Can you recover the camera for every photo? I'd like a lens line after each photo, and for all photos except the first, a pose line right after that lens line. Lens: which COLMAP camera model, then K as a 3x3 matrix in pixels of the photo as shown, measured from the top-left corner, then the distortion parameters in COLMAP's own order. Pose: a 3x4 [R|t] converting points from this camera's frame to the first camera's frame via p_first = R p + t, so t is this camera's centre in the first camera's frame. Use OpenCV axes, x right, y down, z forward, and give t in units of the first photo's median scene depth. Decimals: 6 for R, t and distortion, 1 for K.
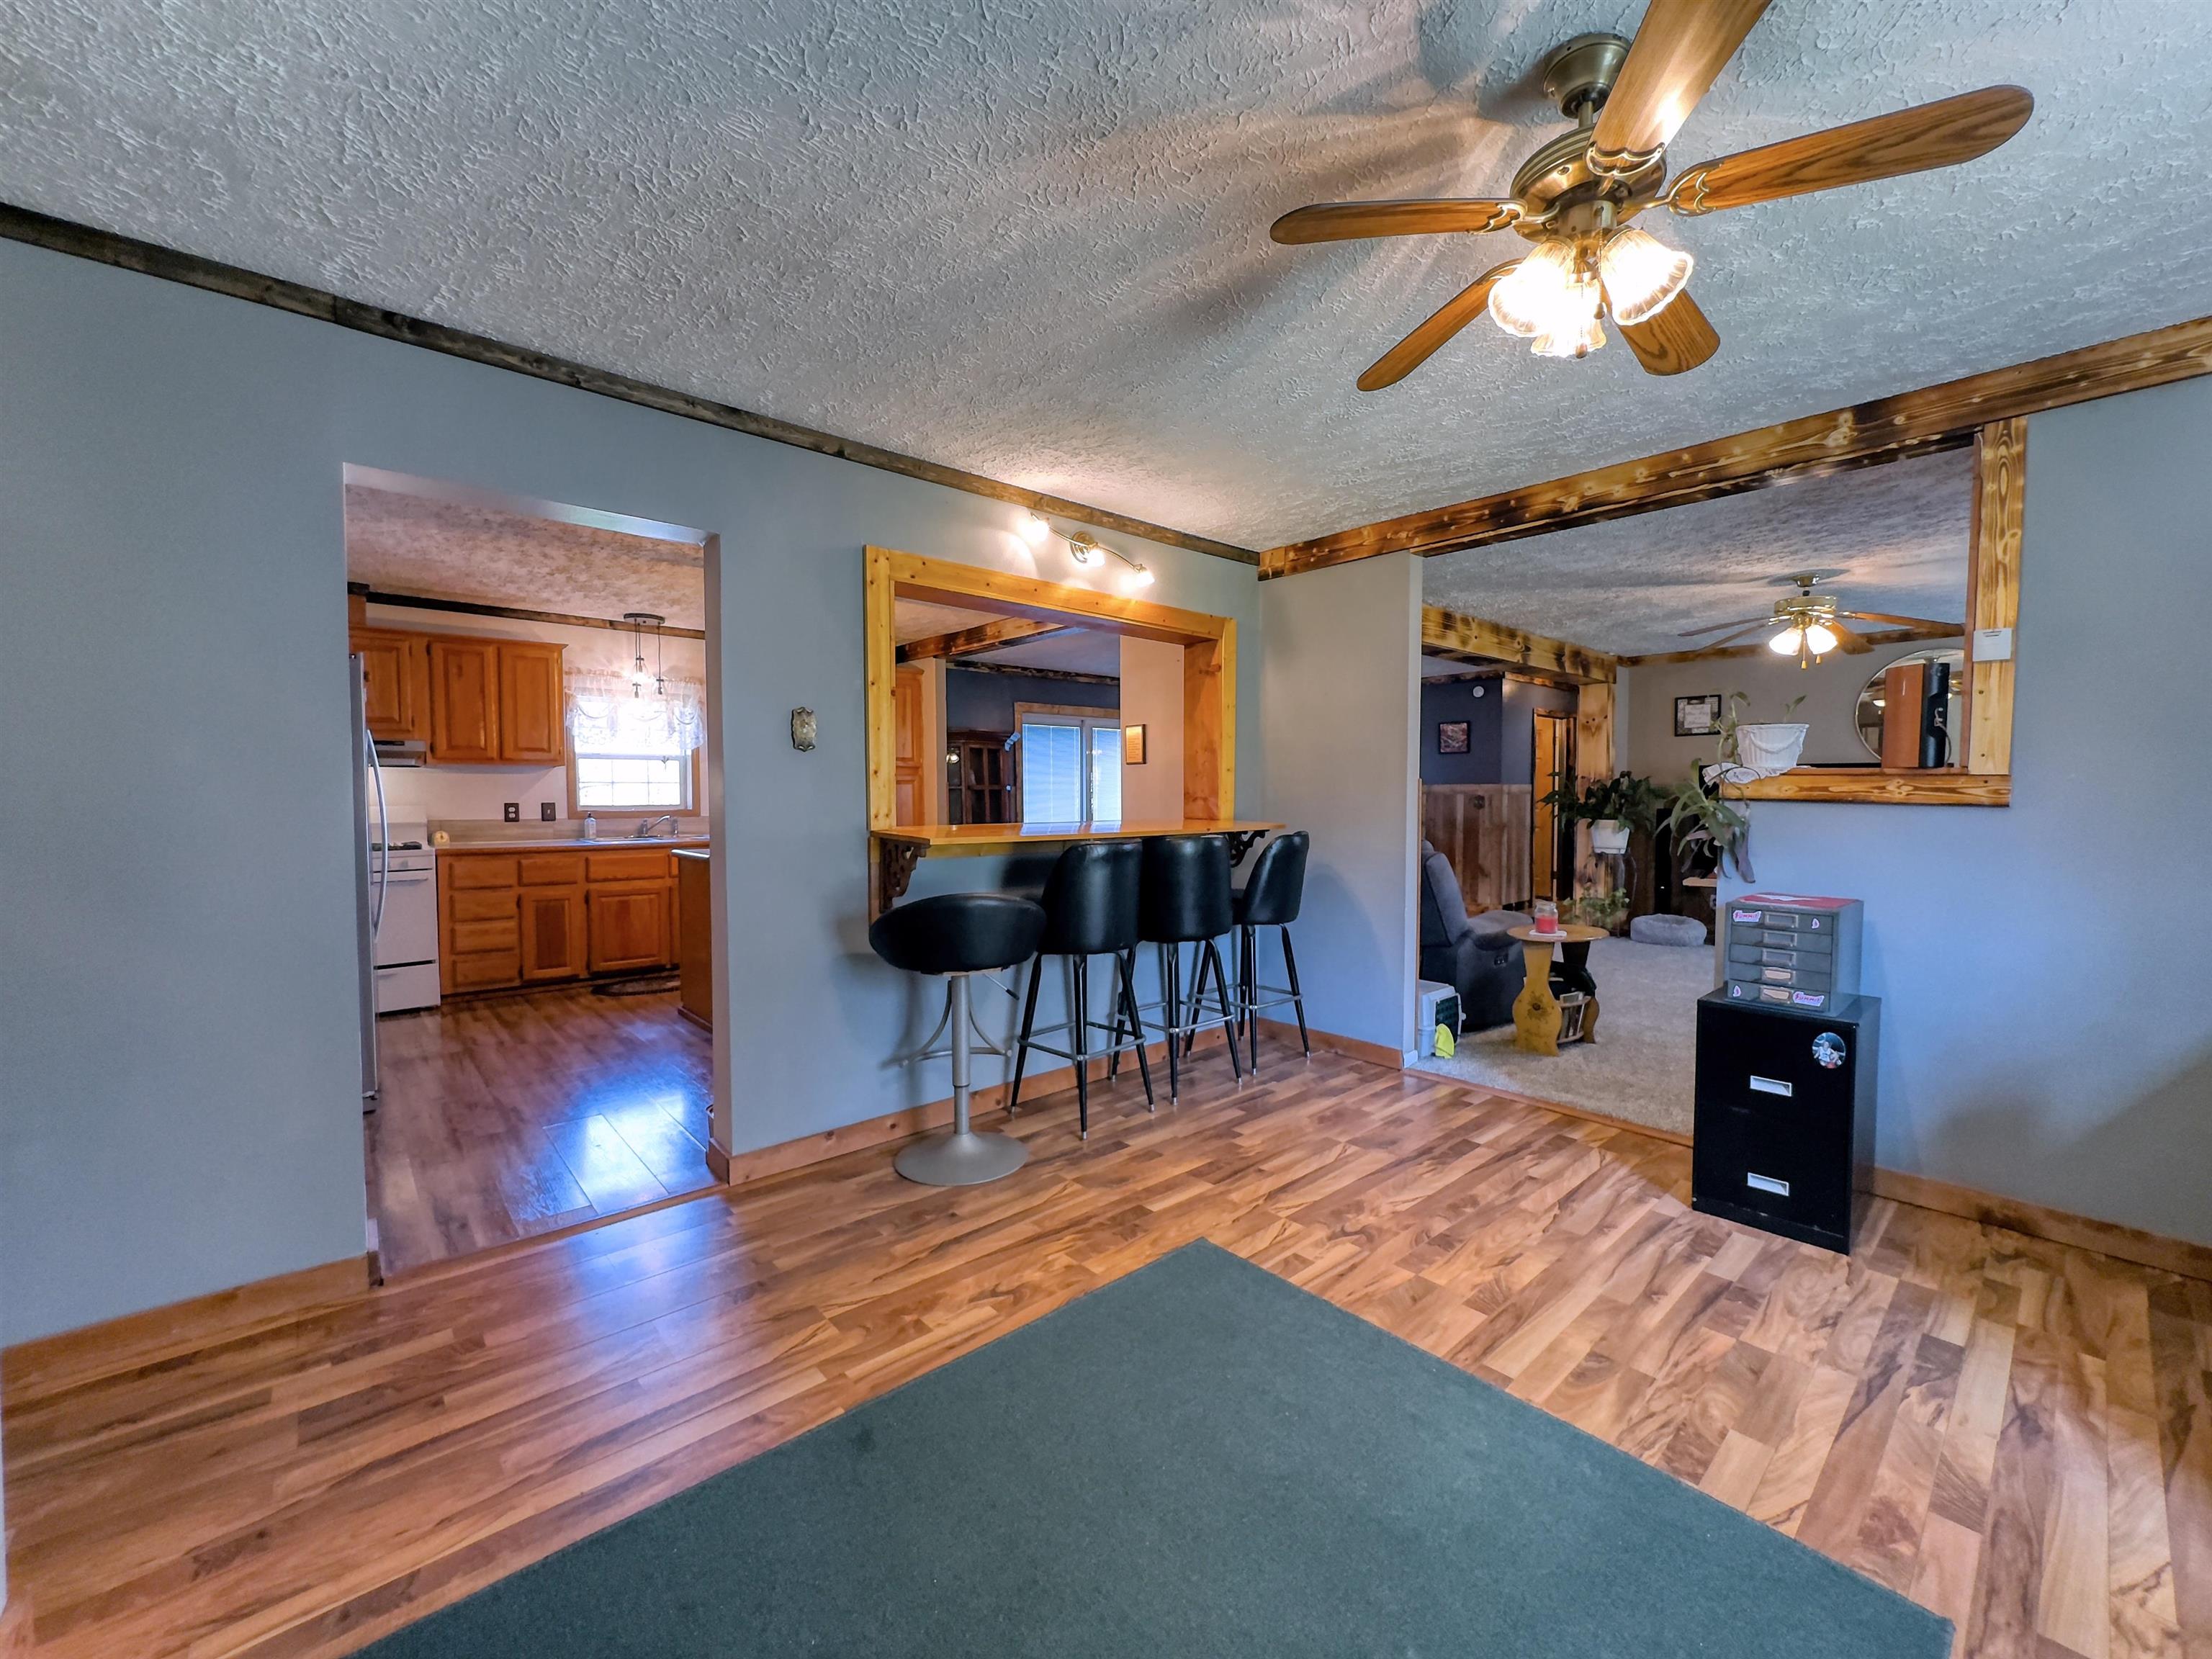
lens RADIAL K [[883.7, 0, 1108.2], [0, 883.7, 824.9], [0, 0, 1]] dist [-0.002802, 0.000327]
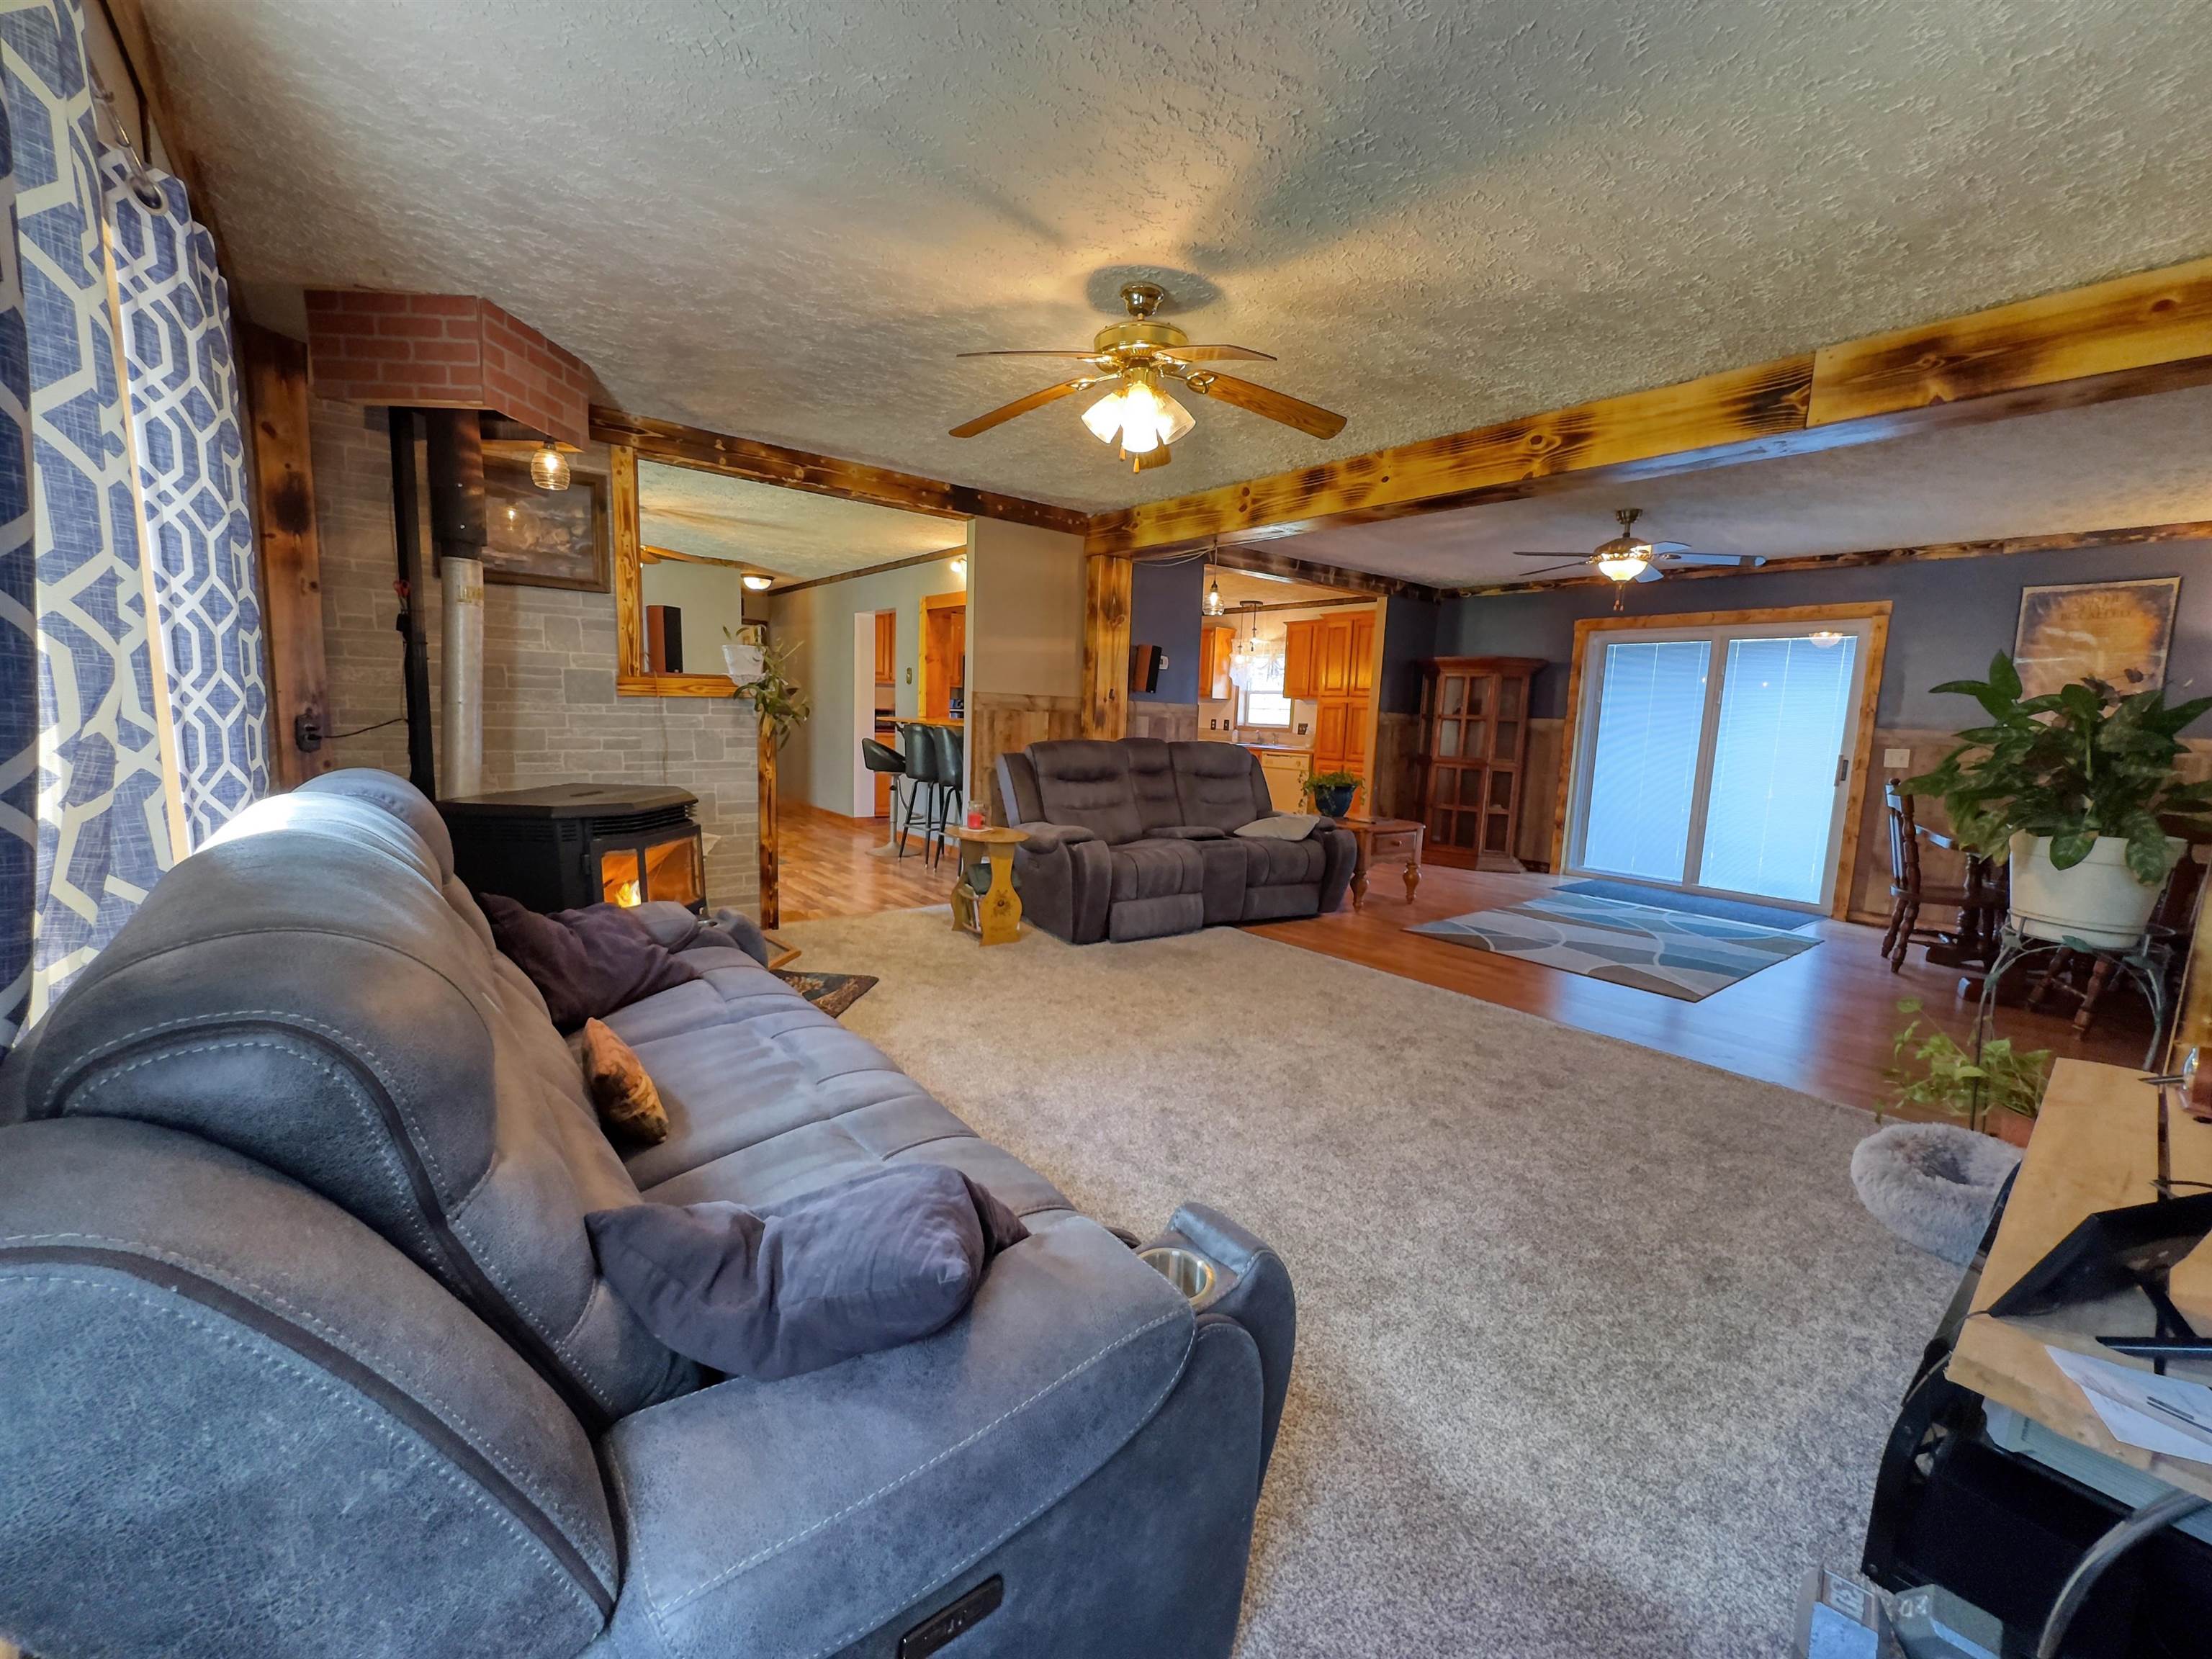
lens RADIAL K [[883.7, 0, 1108.2], [0, 883.7, 824.9], [0, 0, 1]] dist [-0.002802, 0.000327]
pose [[-0.041880, 0.126526, -0.991079, 2.470049], [-0.076109, 0.988663, 0.129434, -0.060800], [0.996220, 0.080851, -0.031775, 1.860170]]
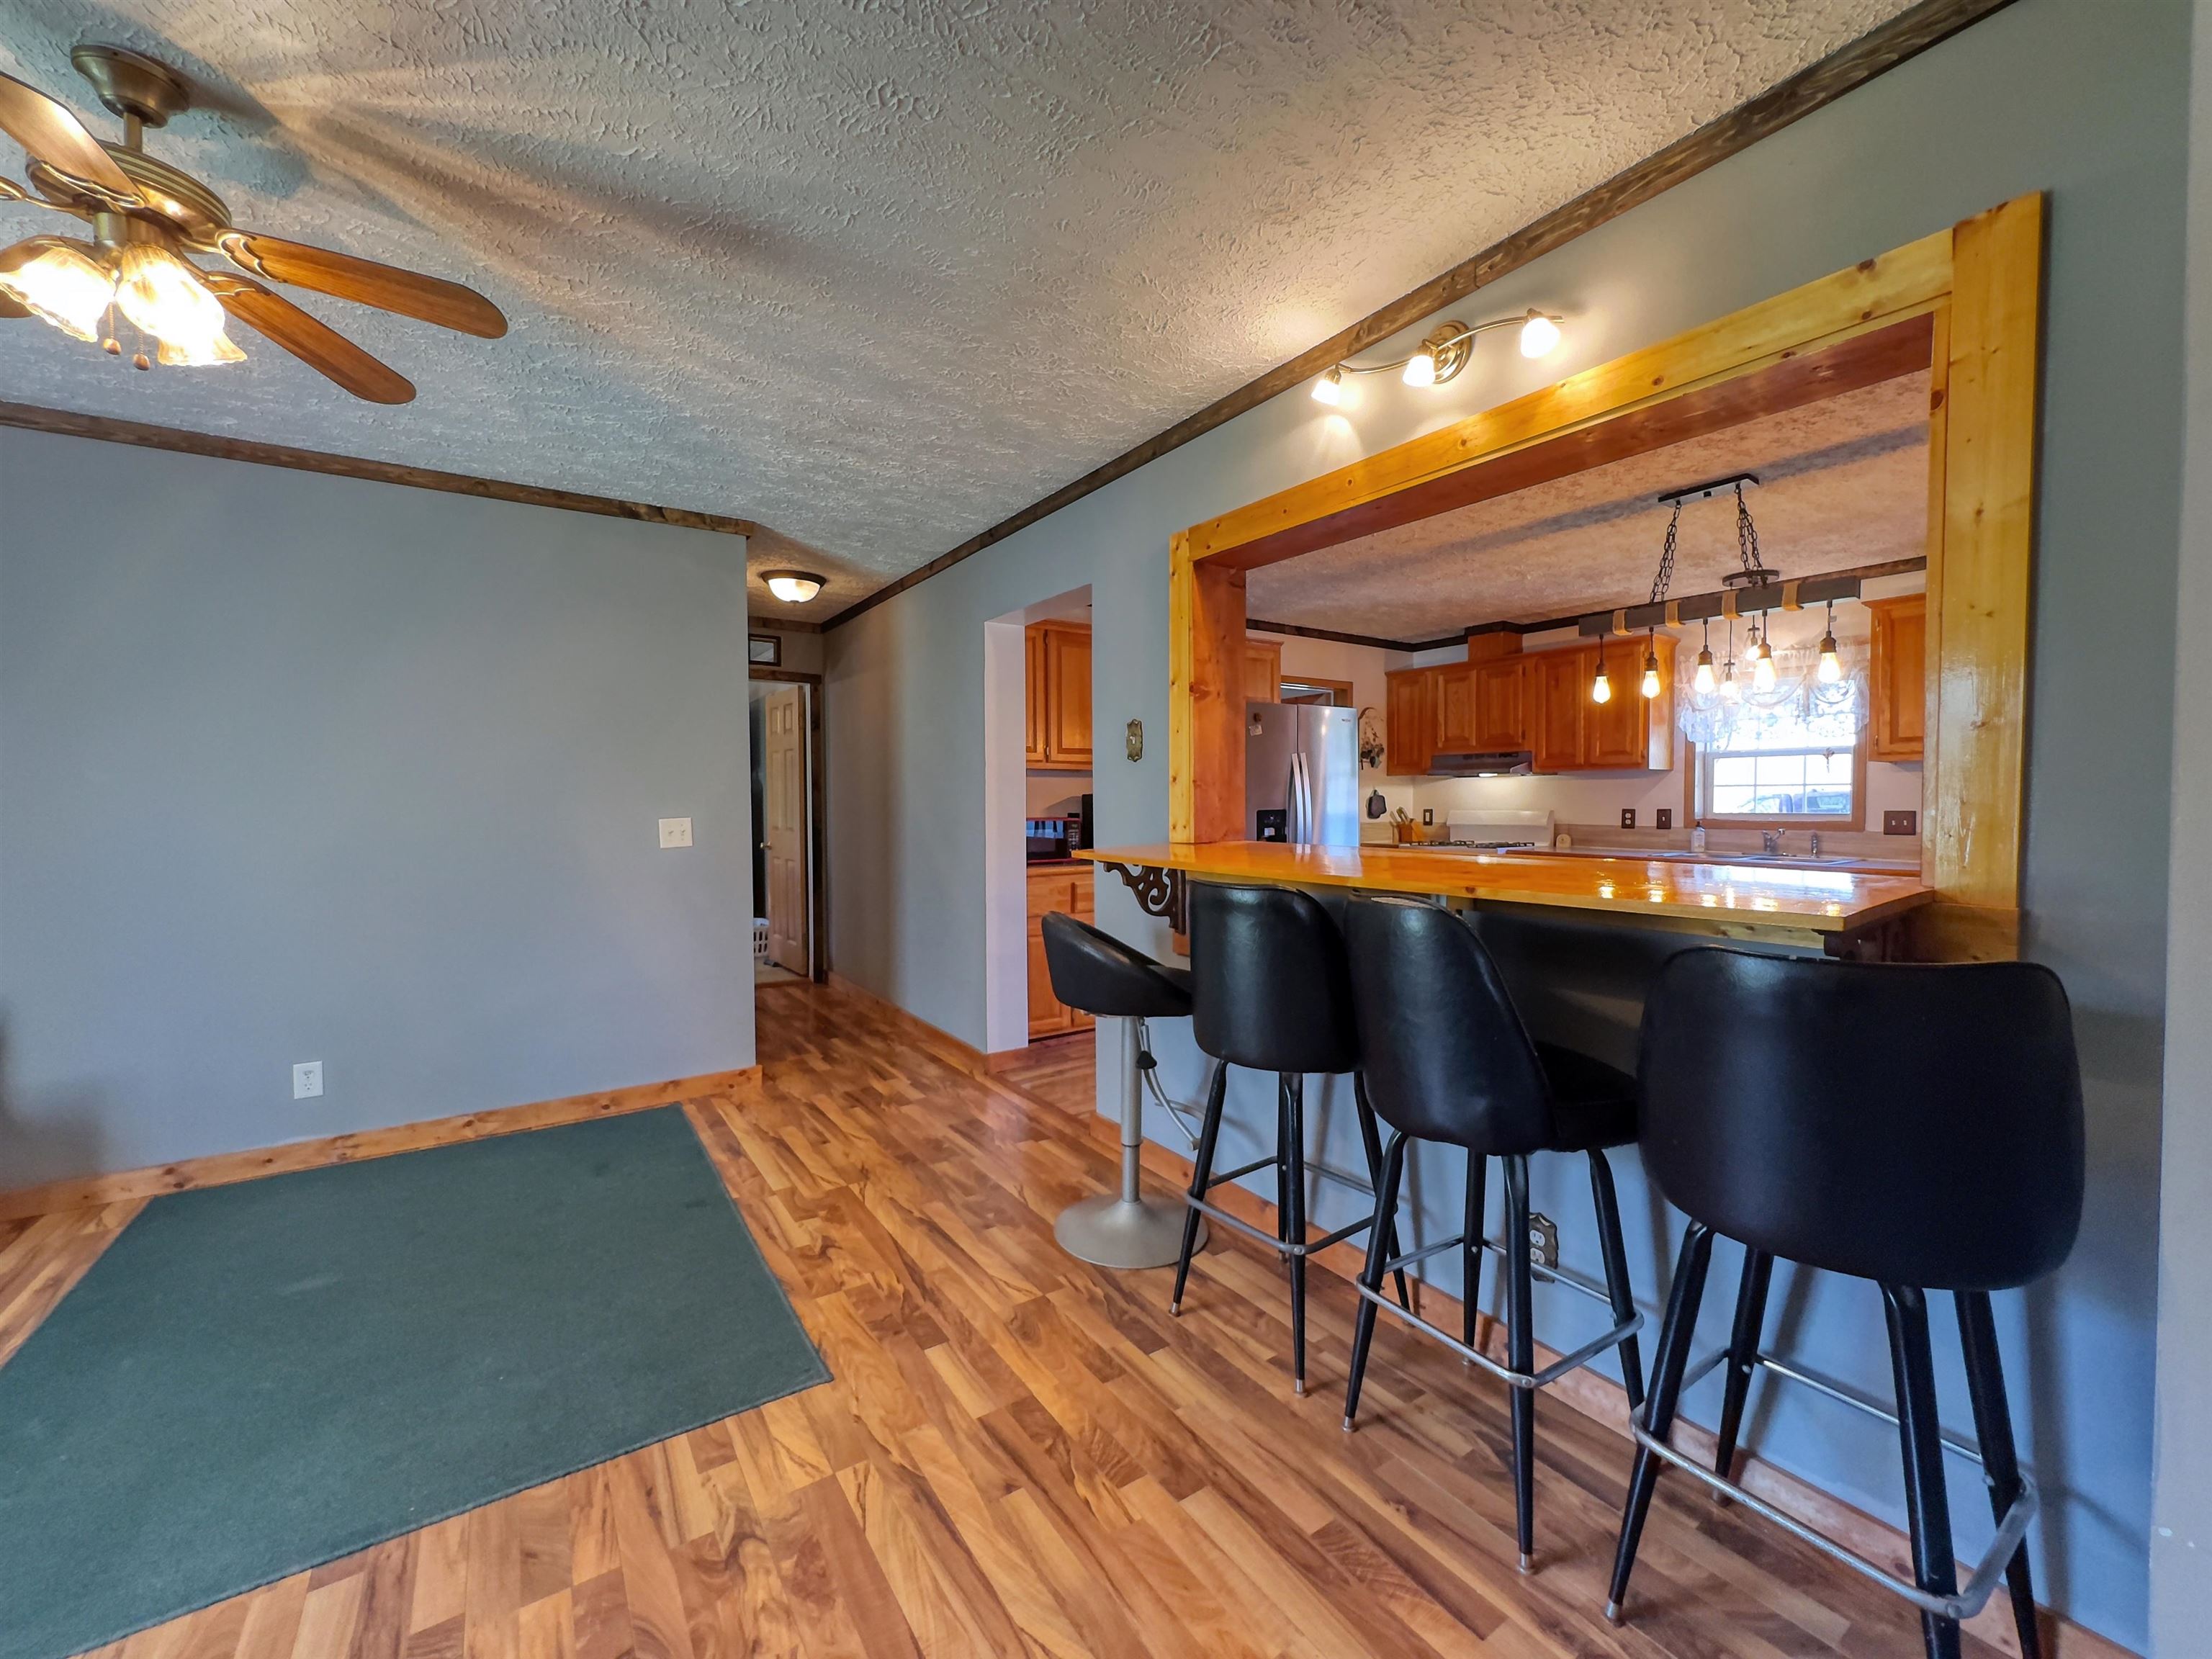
lens RADIAL K [[883.7, 0, 1108.2], [0, 883.7, 824.9], [0, 0, 1]] dist [-0.002802, 0.000327]
pose [[-0.126084, 0.030558, -0.991549, 0.757802], [-0.032723, 0.998853, 0.034944, -0.048365], [0.991480, 0.036853, -0.124939, 1.206507]]
